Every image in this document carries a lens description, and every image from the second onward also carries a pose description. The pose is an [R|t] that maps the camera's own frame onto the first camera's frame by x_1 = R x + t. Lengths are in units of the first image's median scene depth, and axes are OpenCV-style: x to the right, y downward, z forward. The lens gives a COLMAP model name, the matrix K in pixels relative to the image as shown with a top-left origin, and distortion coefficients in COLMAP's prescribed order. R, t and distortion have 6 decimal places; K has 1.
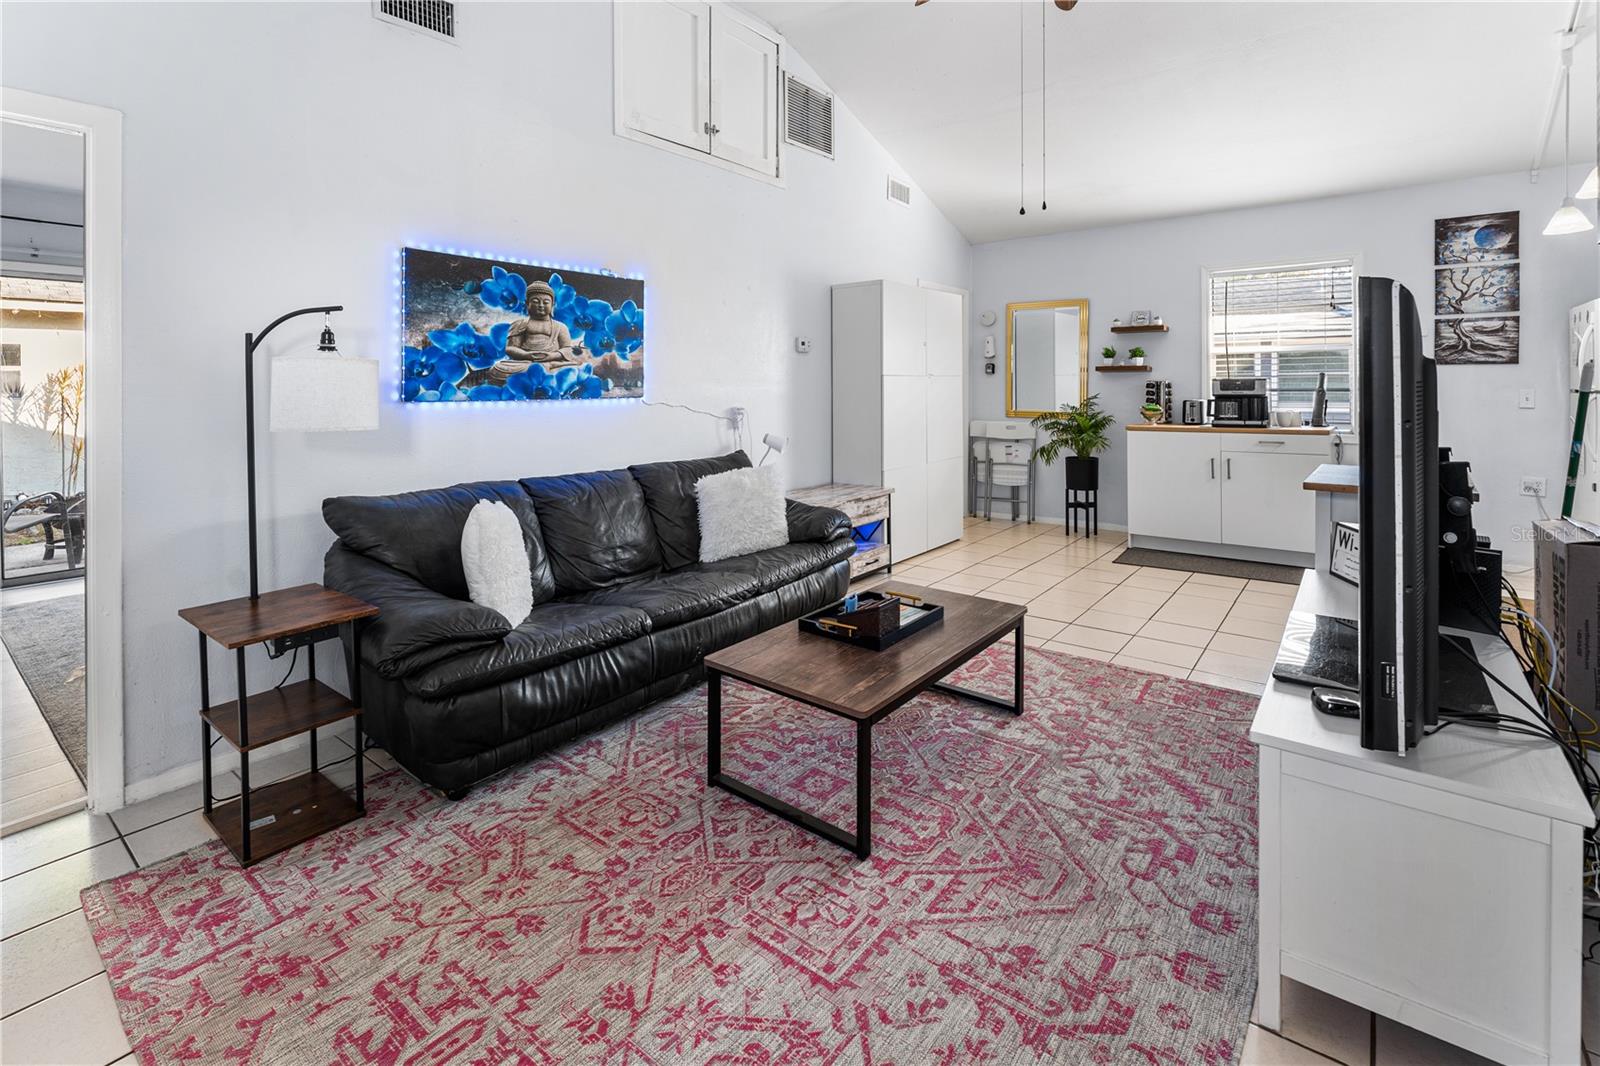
lens RADIAL K [[744.1, 0, 793.9], [0, 744.1, 387.7], [0, 0, 1]] dist [0.001549, -0.000007]
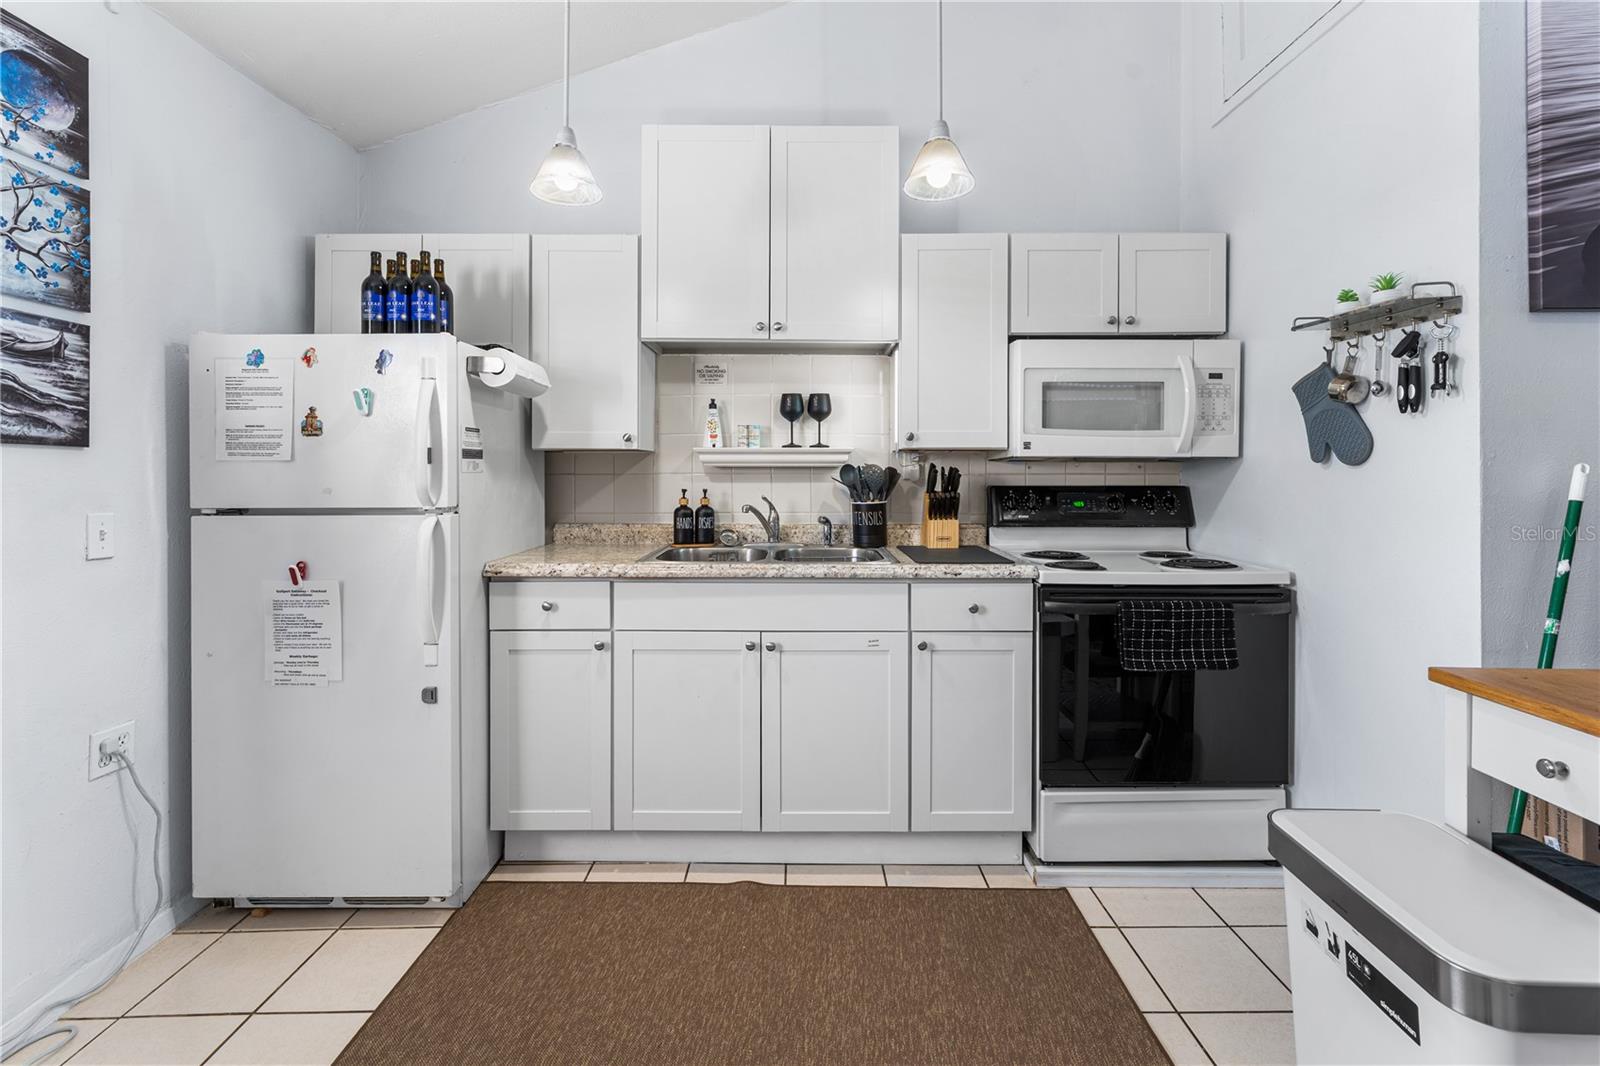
lens RADIAL K [[706.8, 0, 802.8], [0, 706.8, 476.1], [0, 0, 1]] dist [-0.001204, -0.000150]
pose [[-0.623370, 0.006743, 0.781898, 0.580243], [0.009937, 0.999950, -0.000701, -0.016935], [-0.781864, 0.007333, -0.623406, 1.213852]]
